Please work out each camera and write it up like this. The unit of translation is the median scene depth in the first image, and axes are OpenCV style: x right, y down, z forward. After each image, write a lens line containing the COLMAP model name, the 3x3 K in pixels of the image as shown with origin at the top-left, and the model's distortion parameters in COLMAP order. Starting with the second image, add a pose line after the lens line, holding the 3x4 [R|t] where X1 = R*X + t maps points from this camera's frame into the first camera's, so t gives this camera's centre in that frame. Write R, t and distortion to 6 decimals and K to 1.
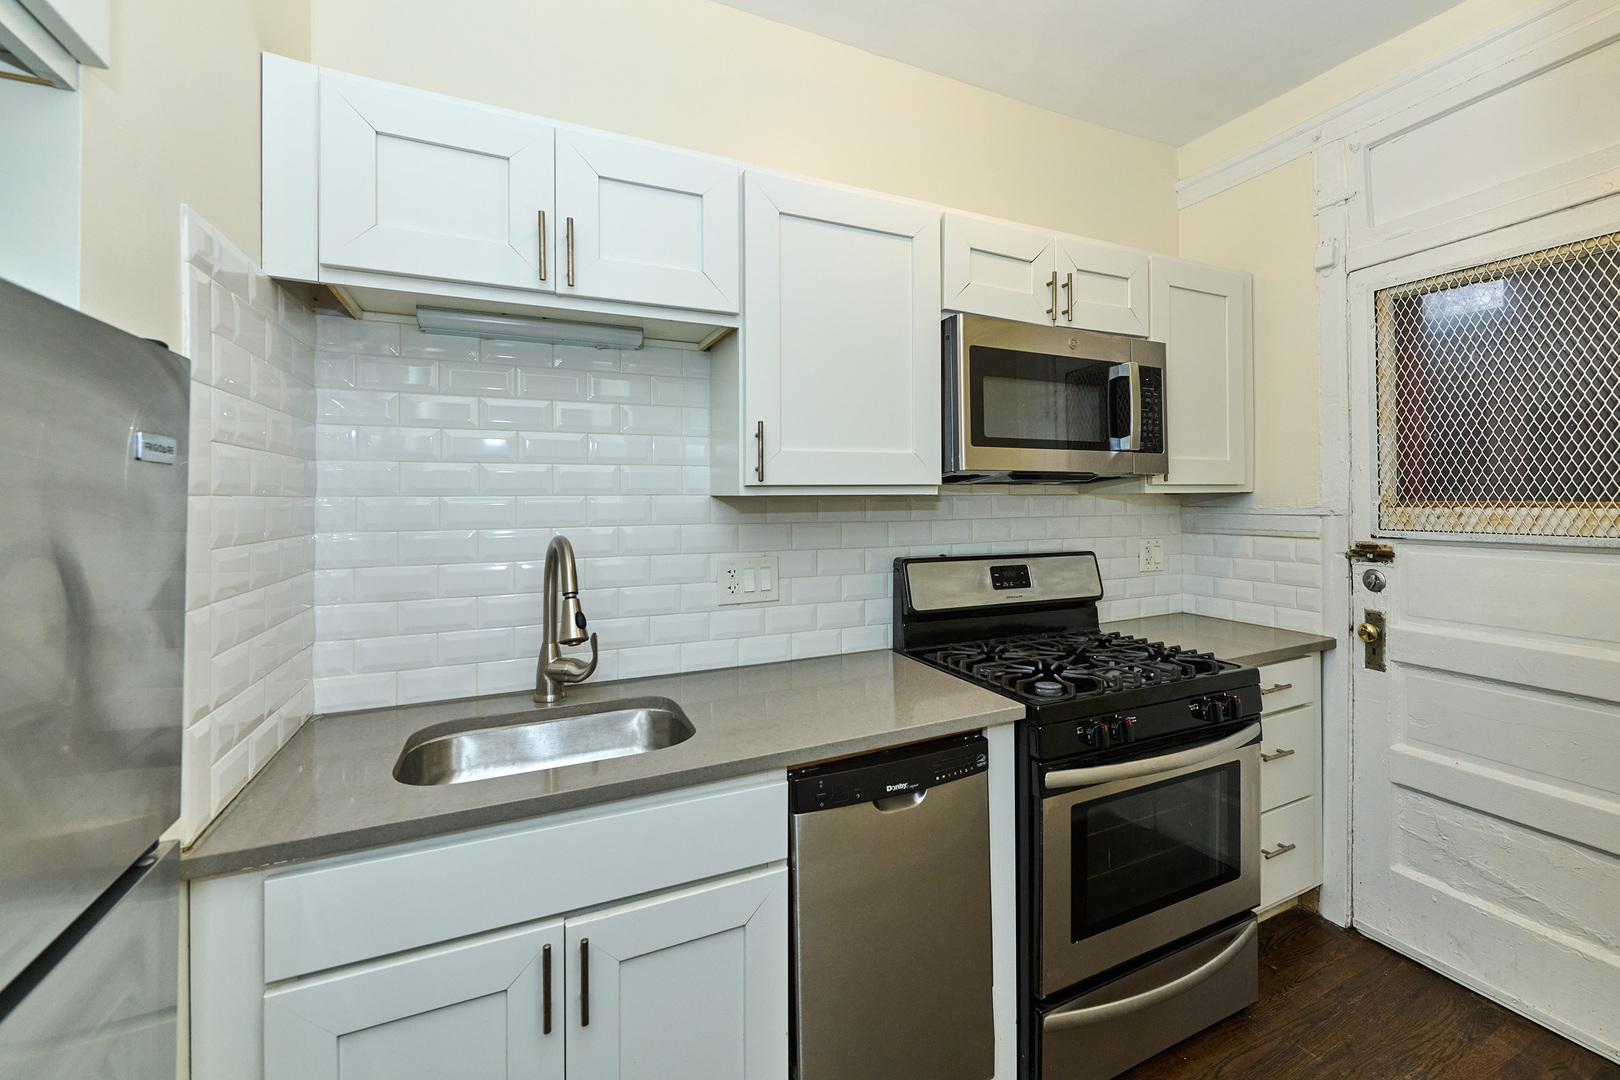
lens RADIAL K [[645.0, 0, 815.4], [0, 645.0, 526.7], [0, 0, 1]] dist [-0.010070, -0.000083]
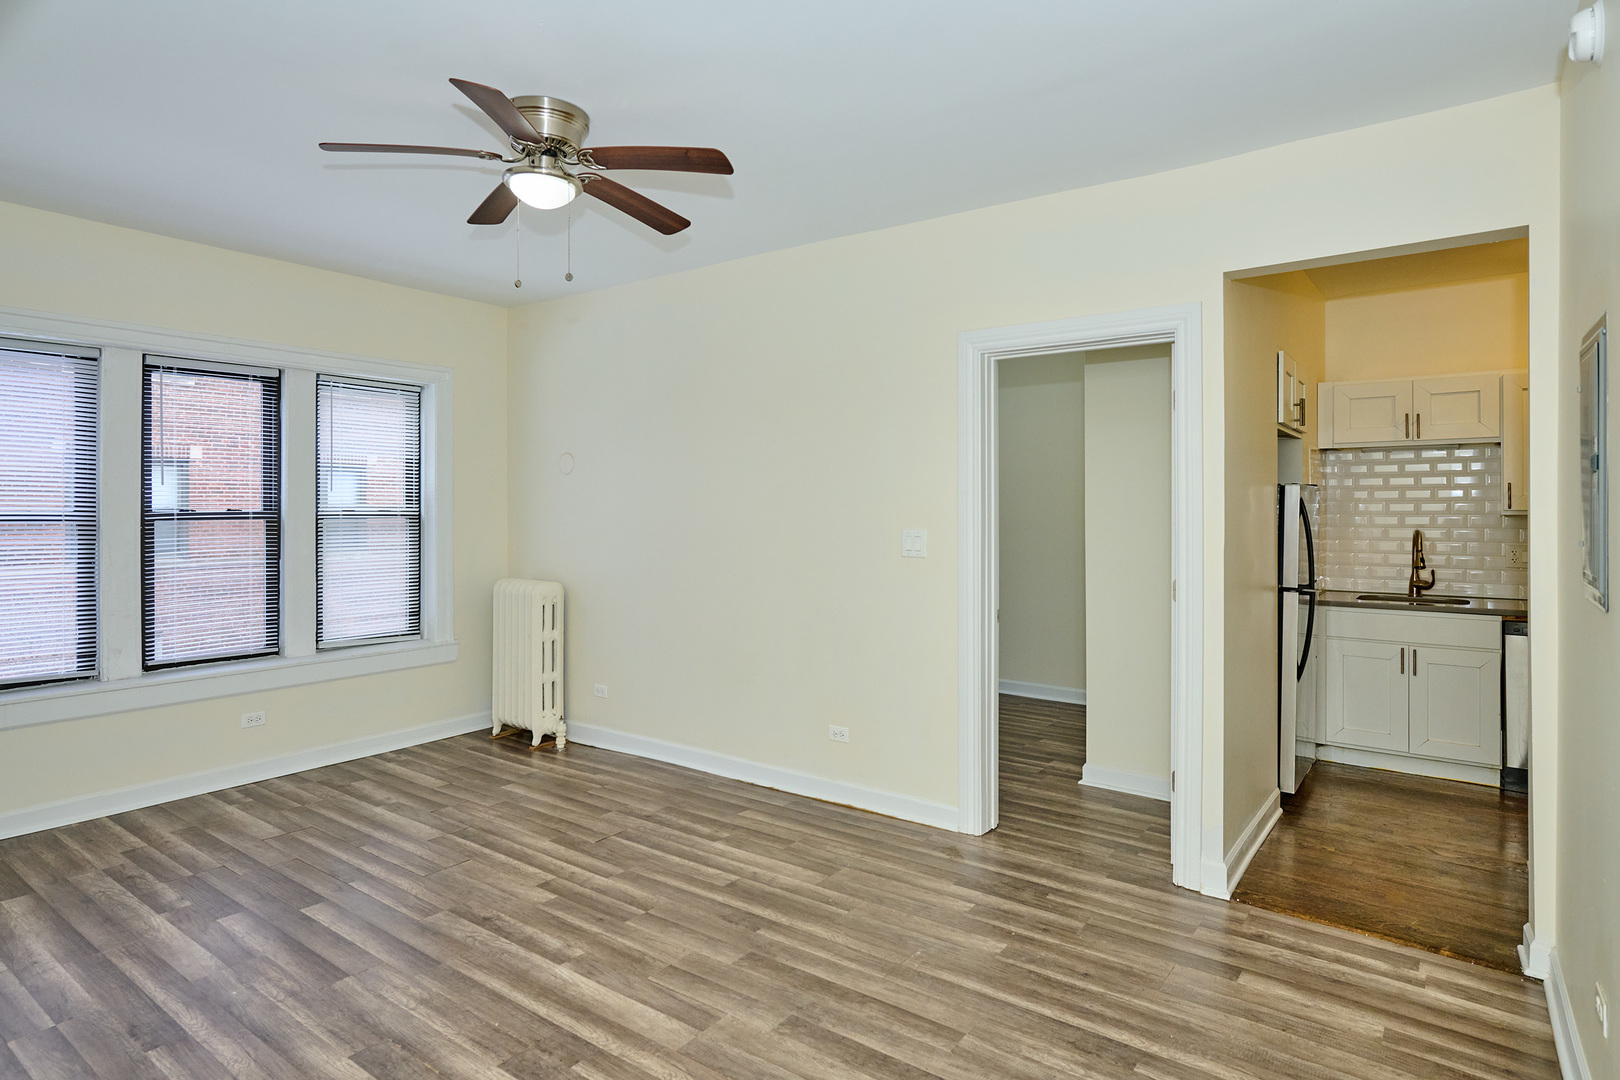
lens RADIAL K [[888.4, 0, 797.9], [0, 888.4, 507.7], [0, 0, 1]] dist [-0.002350, -0.002220]
pose [[0.478864, 0.005312, -0.877873, 1.634574], [-0.002217, 0.999986, 0.004841, -0.080852], [0.877886, -0.000372, 0.478869, -3.064422]]
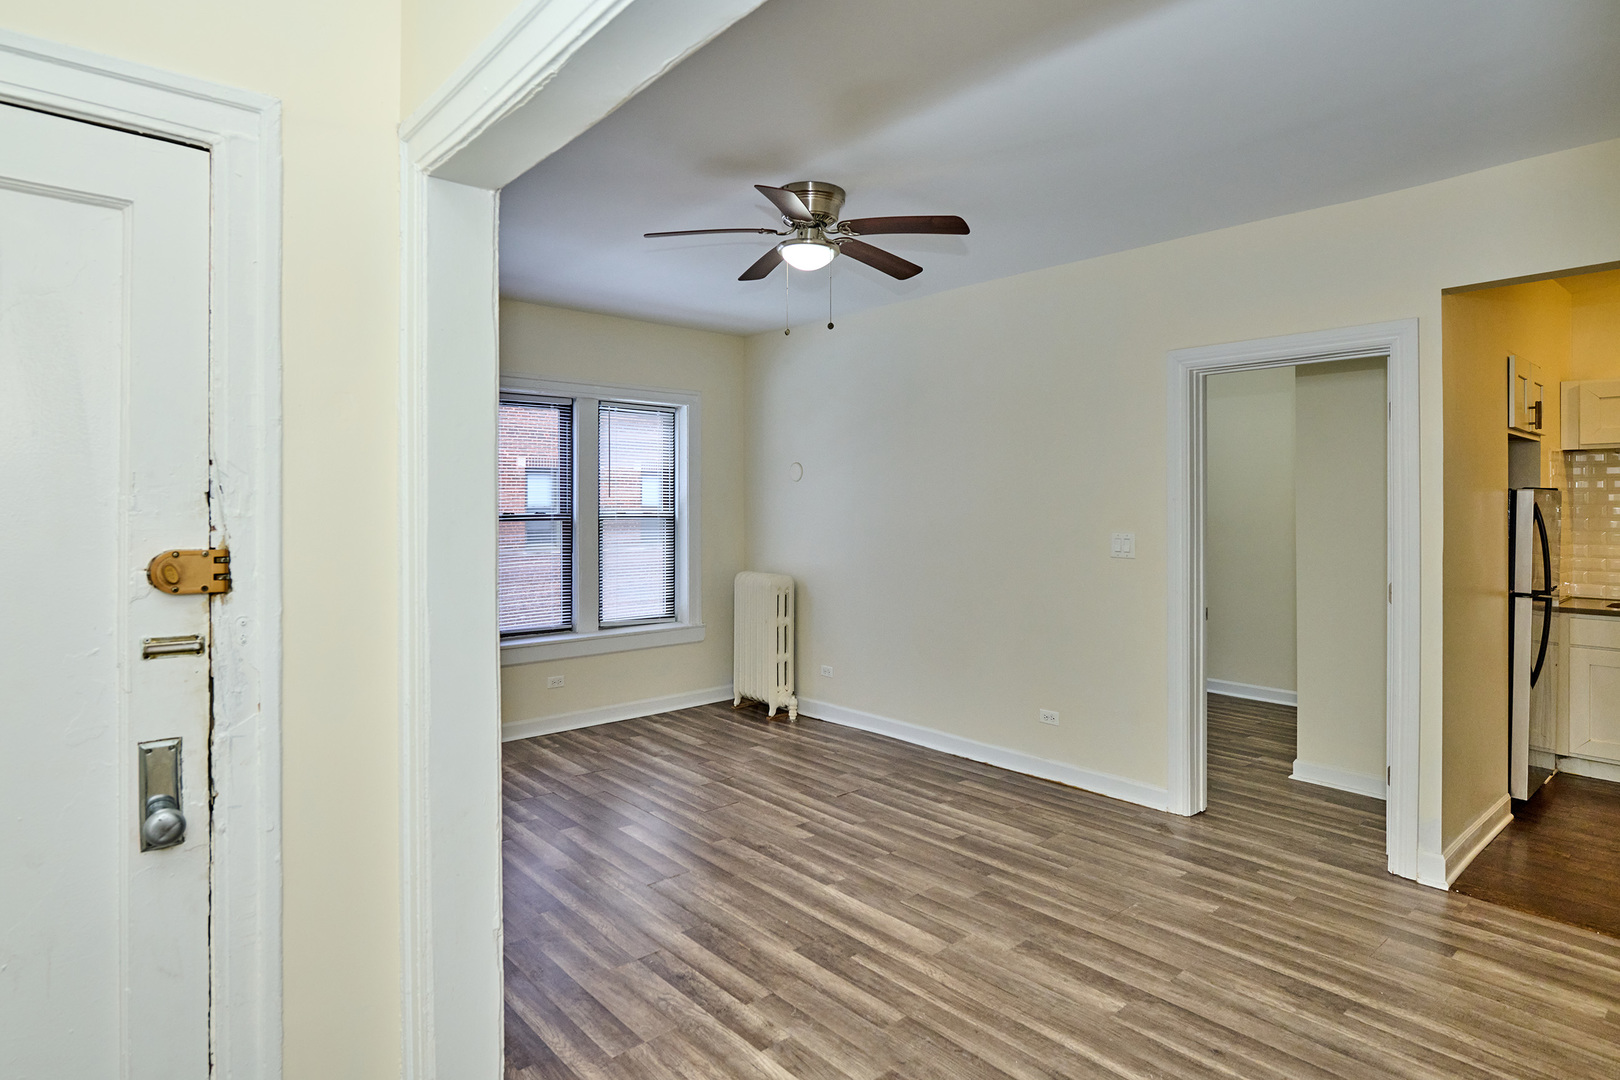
lens RADIAL K [[867.0, 0, 784.1], [0, 867.0, 504.6], [0, 0, 1]] dist [-0.002465, -0.002557]
pose [[0.275896, 0.004668, -0.961176, 1.948888], [-0.000538, 0.999989, 0.004702, -0.115107], [0.961187, -0.000781, 0.275895, -3.402193]]
